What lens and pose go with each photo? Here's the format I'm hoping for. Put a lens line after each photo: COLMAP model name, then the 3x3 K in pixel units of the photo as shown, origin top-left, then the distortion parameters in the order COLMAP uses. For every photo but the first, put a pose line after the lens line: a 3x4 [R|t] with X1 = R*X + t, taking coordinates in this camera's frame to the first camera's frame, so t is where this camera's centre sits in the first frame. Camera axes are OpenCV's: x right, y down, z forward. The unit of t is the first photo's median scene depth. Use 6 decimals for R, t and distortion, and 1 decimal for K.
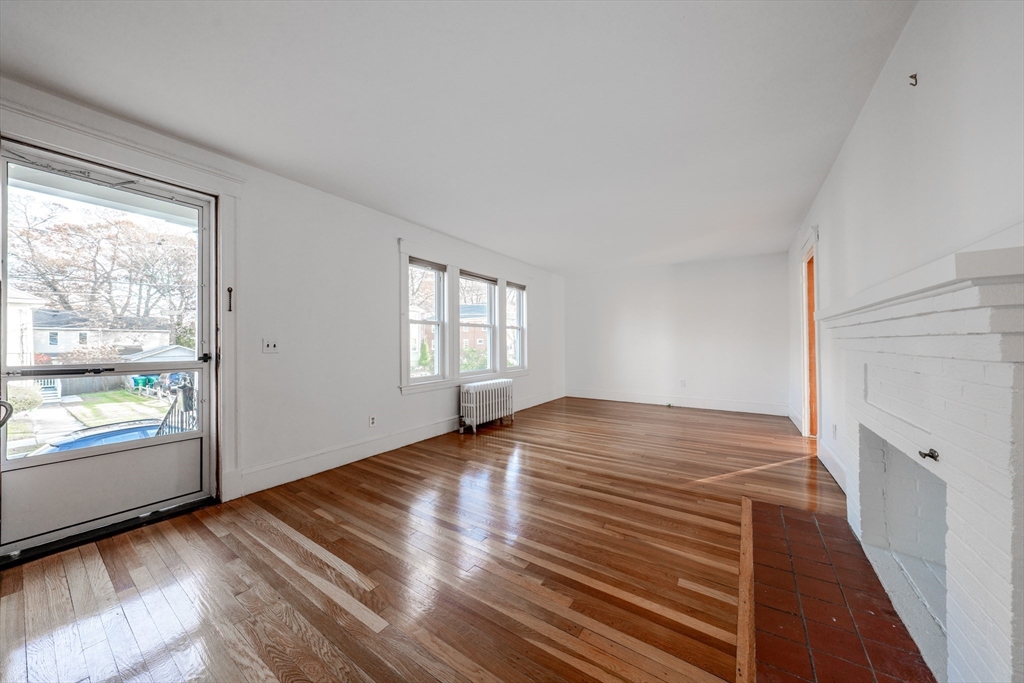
lens RADIAL K [[342.9, 0, 511.1], [0, 342.9, 343.5], [0, 0, 1]] dist [-0.000301, 0.000009]
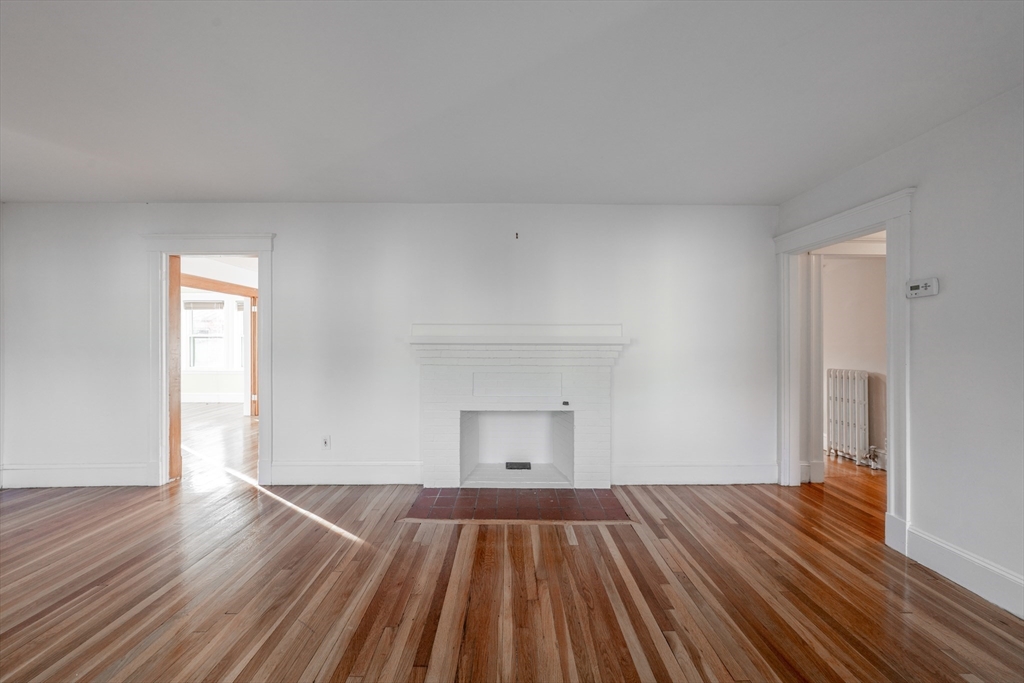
lens RADIAL K [[342.9, 0, 510.6], [0, 342.9, 340.2], [0, 0, 1]] dist [-0.000301, 0.000009]
pose [[-0.567392, 0.001317, 0.823447, -0.379617], [-0.006285, 0.999963, -0.005930, -0.080956], [-0.823424, -0.008540, -0.567362, 1.556712]]
